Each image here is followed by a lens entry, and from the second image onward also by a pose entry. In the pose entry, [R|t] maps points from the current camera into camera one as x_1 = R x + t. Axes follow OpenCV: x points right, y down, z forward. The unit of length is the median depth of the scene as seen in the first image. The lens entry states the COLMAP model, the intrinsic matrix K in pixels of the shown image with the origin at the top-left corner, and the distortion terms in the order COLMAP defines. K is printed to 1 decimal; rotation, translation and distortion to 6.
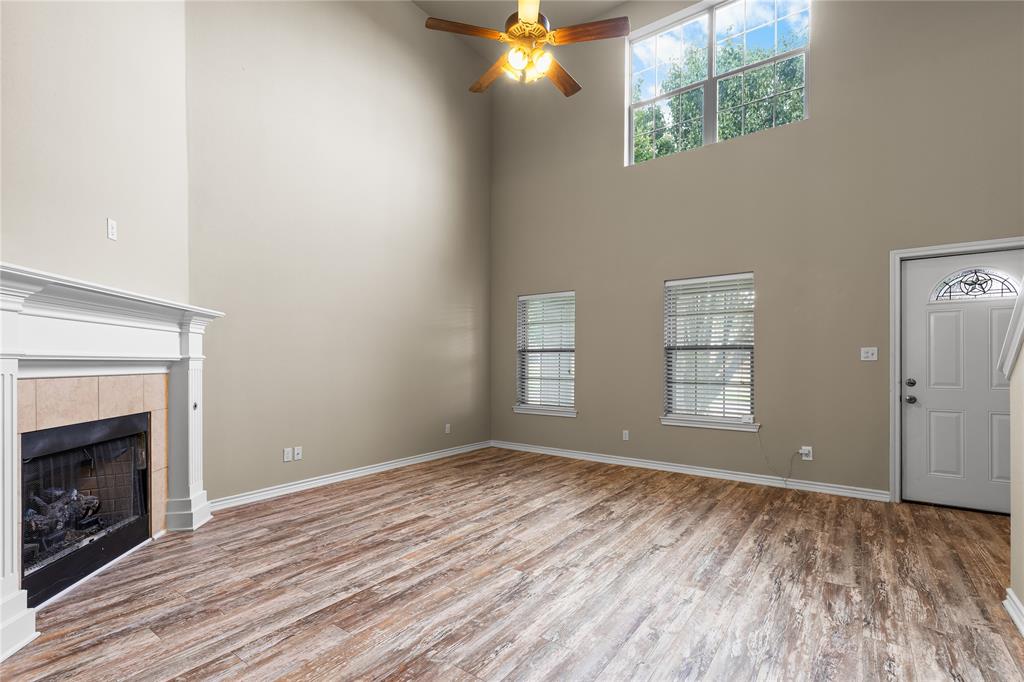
lens RADIAL K [[469.8, 0, 517.9], [0, 469.8, 375.8], [0, 0, 1]] dist [0.003964, -0.000001]
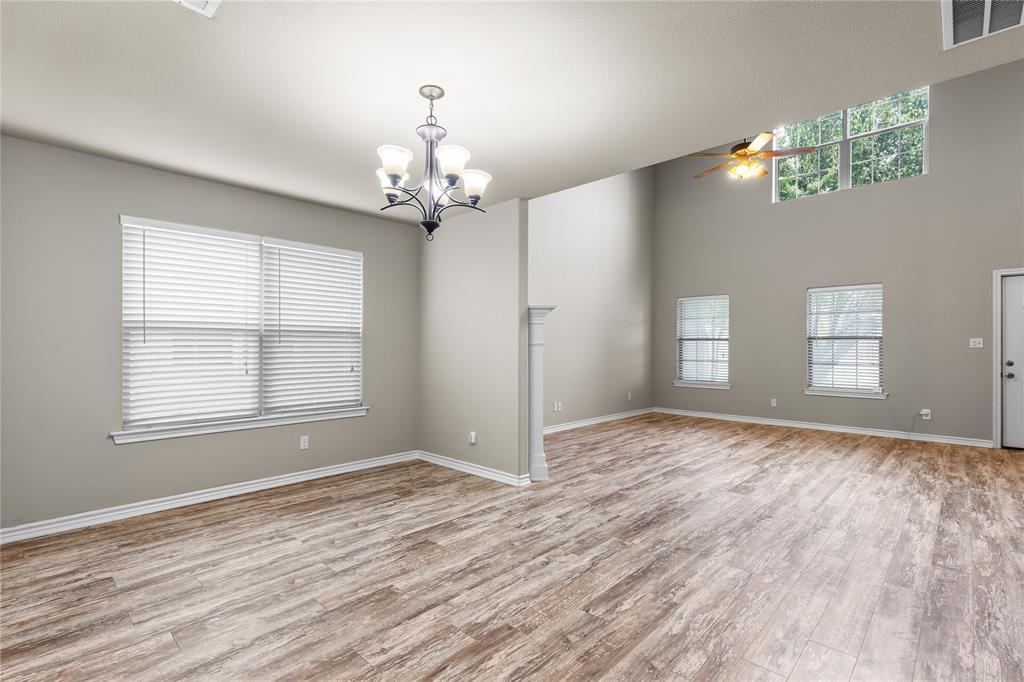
lens RADIAL K [[476.8, 0, 514.7], [0, 476.8, 357.0], [0, 0, 1]] dist [0.008073, -0.000228]
pose [[0.991540, 0.005987, -0.129660, -0.399487], [-0.007319, 0.999925, -0.009799, 0.017860], [0.129592, 0.010665, 0.991510, -0.551966]]
